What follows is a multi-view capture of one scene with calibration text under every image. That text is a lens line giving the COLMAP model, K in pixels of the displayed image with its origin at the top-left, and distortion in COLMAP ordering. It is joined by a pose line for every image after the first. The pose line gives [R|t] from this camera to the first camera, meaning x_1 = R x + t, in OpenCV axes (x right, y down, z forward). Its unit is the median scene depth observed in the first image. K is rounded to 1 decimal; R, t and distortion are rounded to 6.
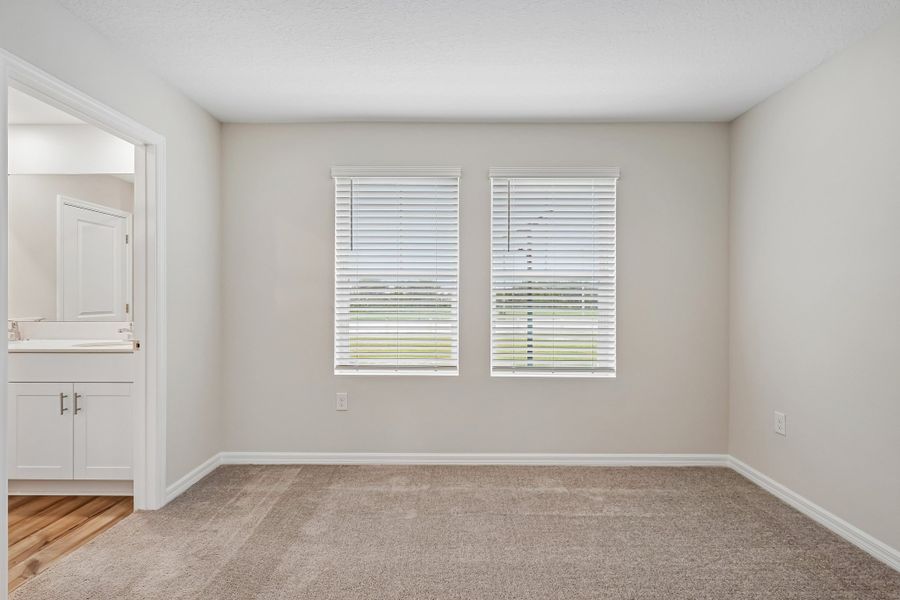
lens RADIAL K [[426.5, 0, 448.8], [0, 426.5, 298.6], [0, 0, 1]] dist [0.001158, 0.000410]
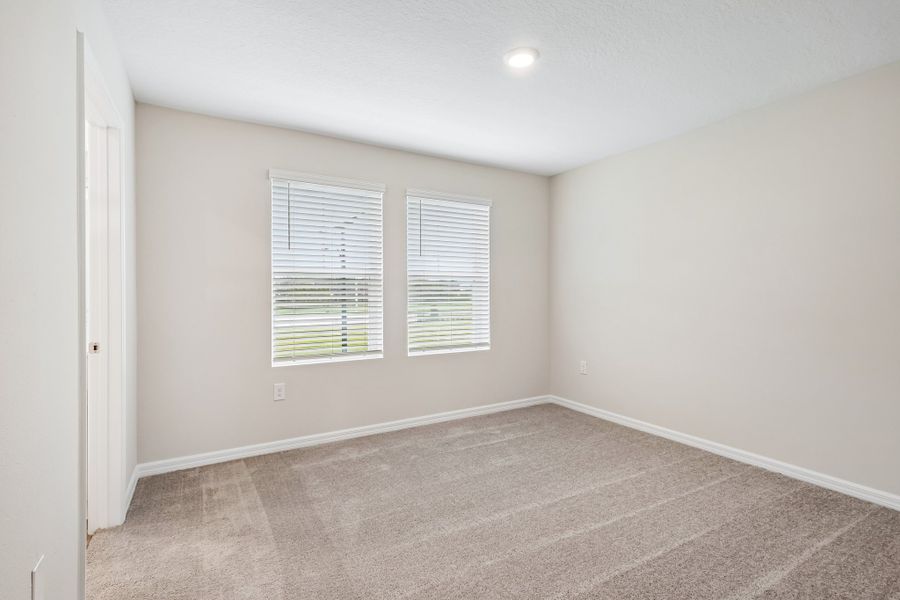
lens RADIAL K [[426.5, 0, 448.8], [0, 426.5, 298.6], [0, 0, 1]] dist [0.001158, 0.000410]
pose [[0.858664, -0.014025, 0.512347, -0.451542], [0.010501, 0.999897, 0.009771, 0.003894], [-0.512431, -0.003010, 0.858723, -0.129048]]
